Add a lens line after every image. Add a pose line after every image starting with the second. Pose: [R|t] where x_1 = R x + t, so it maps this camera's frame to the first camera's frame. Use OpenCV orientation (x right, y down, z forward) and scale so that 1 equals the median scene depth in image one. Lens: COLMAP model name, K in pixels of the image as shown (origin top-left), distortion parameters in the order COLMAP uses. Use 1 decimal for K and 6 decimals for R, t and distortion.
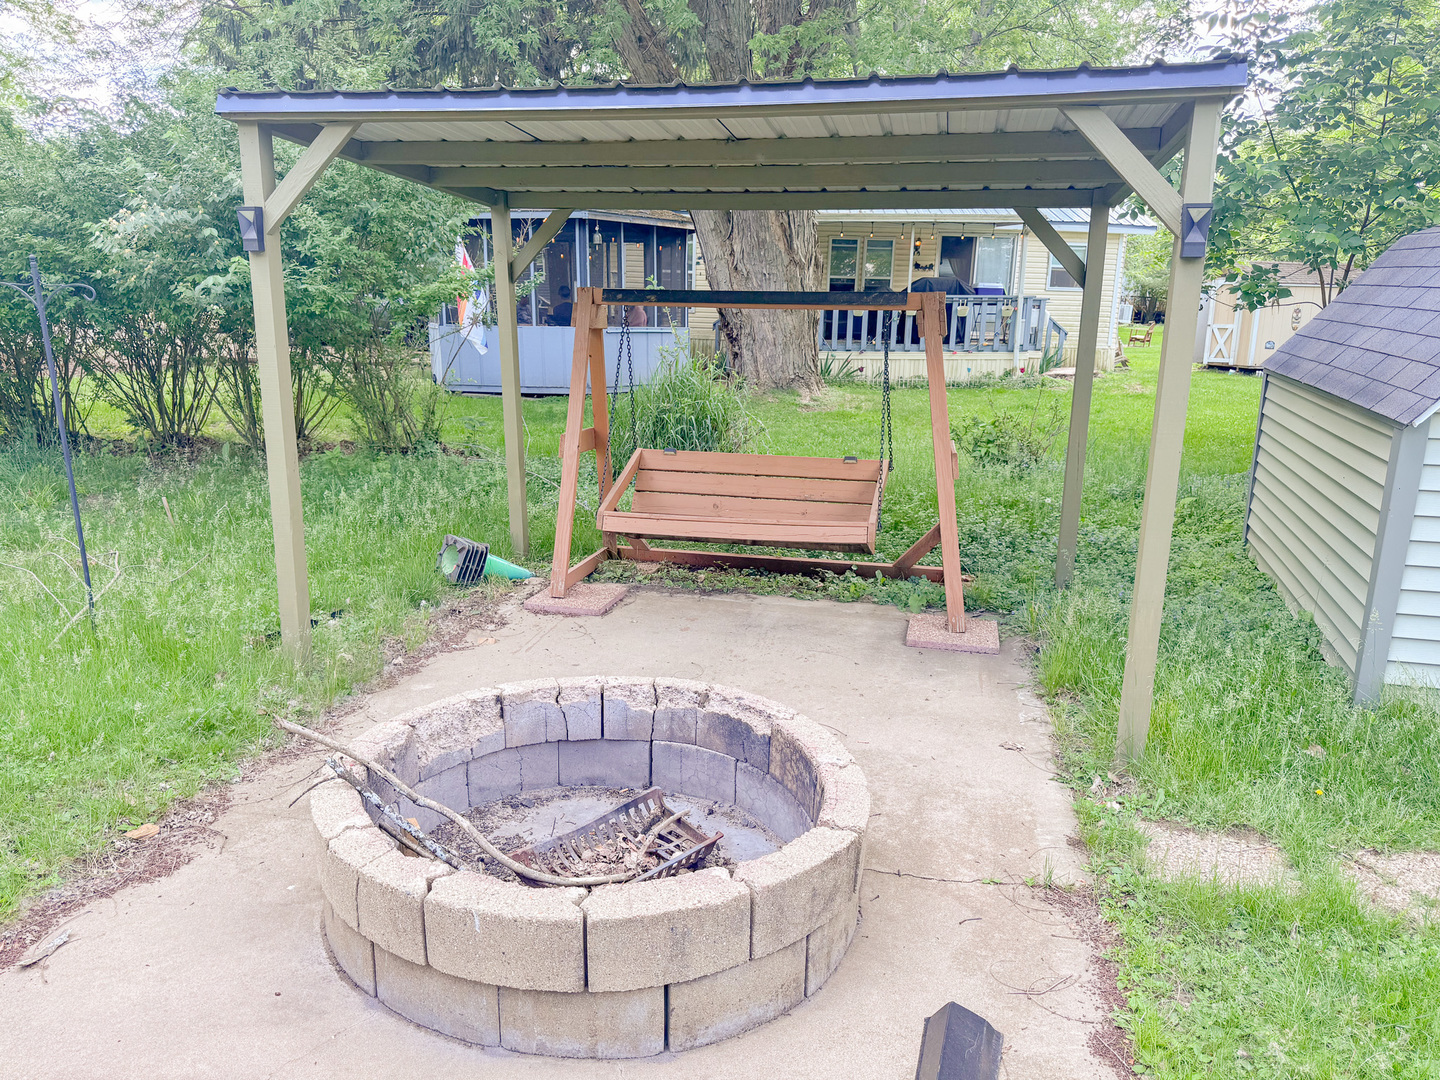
lens RADIAL K [[1008.6, 0, 722.2], [0, 1008.6, 543.6], [0, 0, 1]] dist [0.036153, -0.055557]
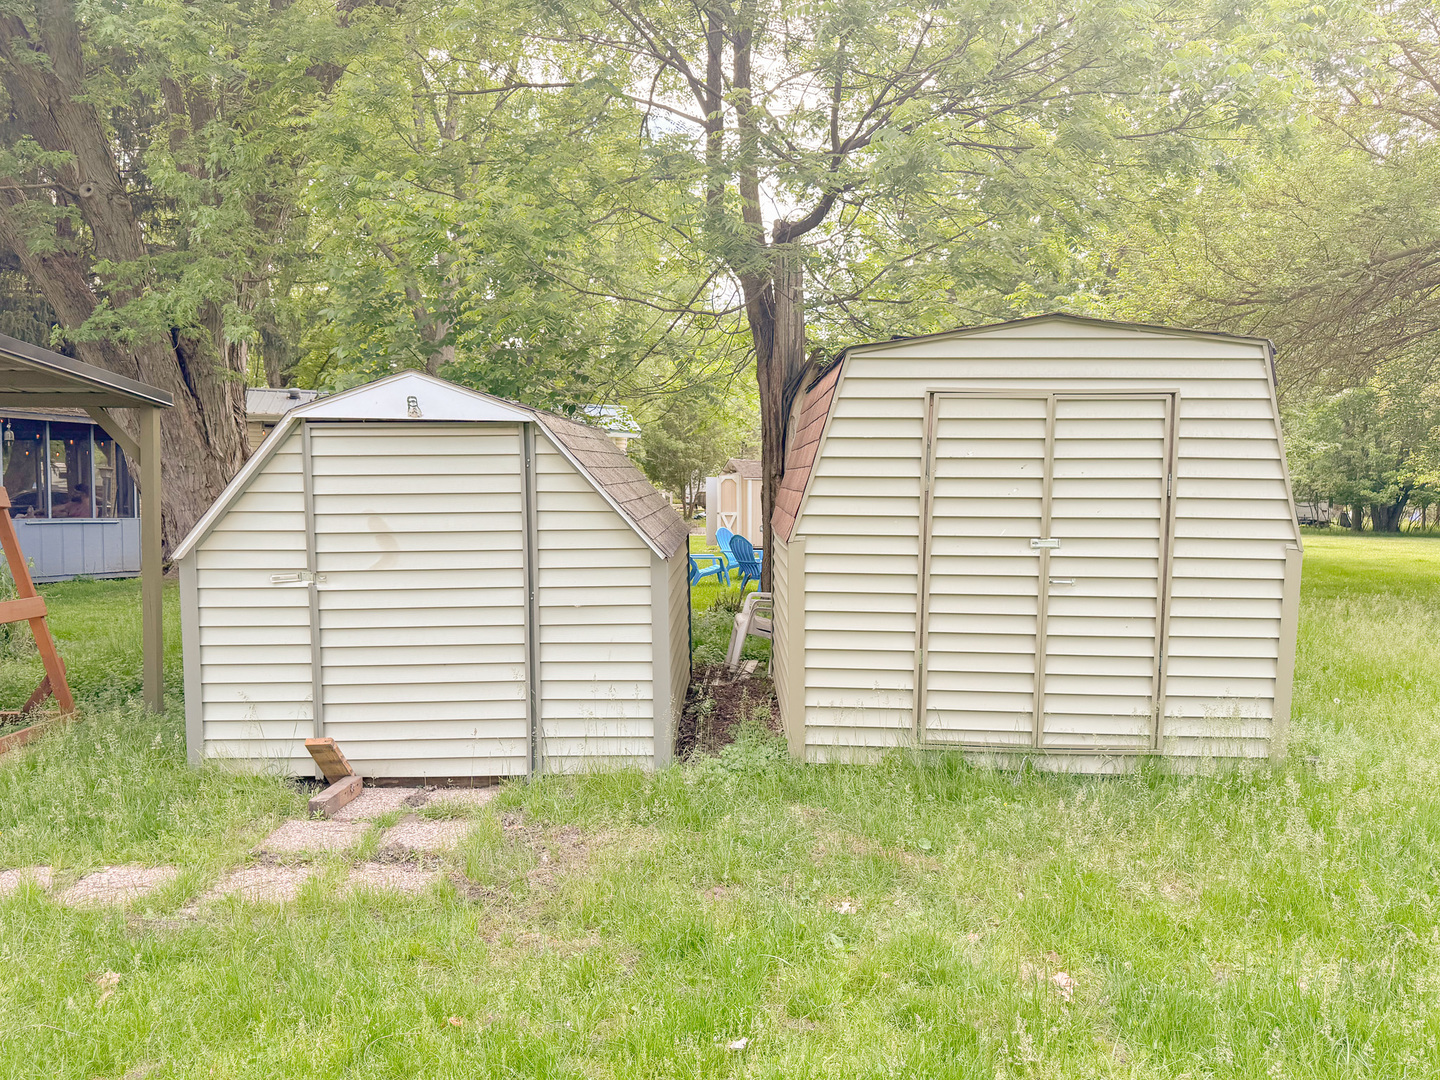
lens RADIAL K [[1008.6, 0, 715.7], [0, 1008.6, 547.5], [0, 0, 1]] dist [0.036153, -0.055557]
pose [[0.965449, -0.022197, 0.259644, 0.309456], [0.070392, 0.981541, -0.177829, 0.048745], [-0.250904, 0.189961, 0.949190, -0.148119]]
